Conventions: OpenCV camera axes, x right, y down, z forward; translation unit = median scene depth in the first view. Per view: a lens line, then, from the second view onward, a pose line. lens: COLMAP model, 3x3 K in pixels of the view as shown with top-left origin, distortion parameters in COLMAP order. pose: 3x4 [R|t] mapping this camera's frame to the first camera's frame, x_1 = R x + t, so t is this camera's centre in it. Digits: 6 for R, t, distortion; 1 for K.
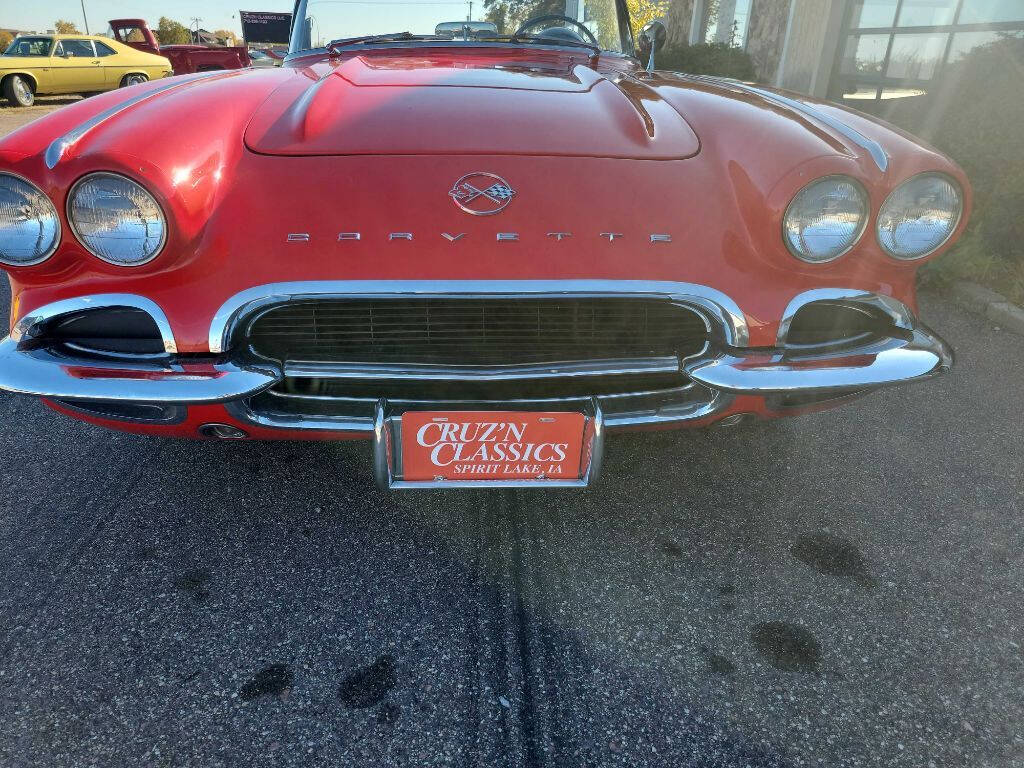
lens RADIAL K [[747.2, 0, 512.0], [0, 747.2, 384.0], [0, 0, 1]] dist [0.080069, -0.080440]
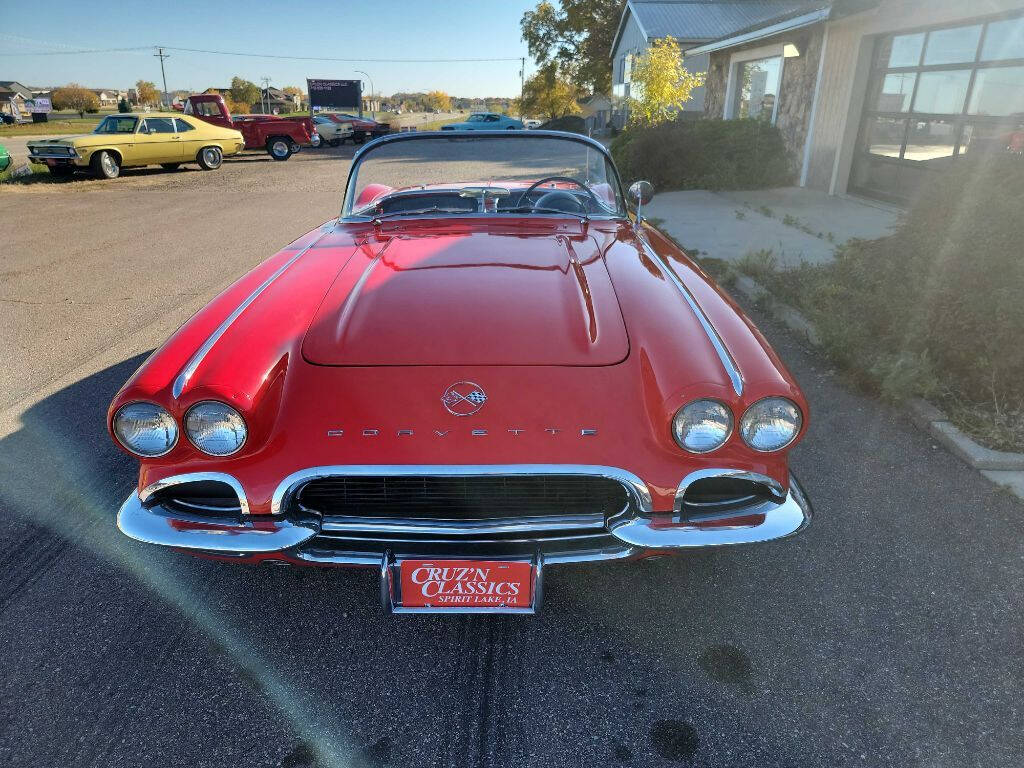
lens RADIAL K [[718.3, 0, 512.0], [0, 718.3, 384.0], [0, 0, 1]] dist [0.062442, -0.052615]
pose [[0.998507, 0.010407, -0.053632, 0.128295], [-0.014350, 0.997179, -0.073674, -0.190236], [0.052714, 0.074333, 0.995839, -0.366723]]
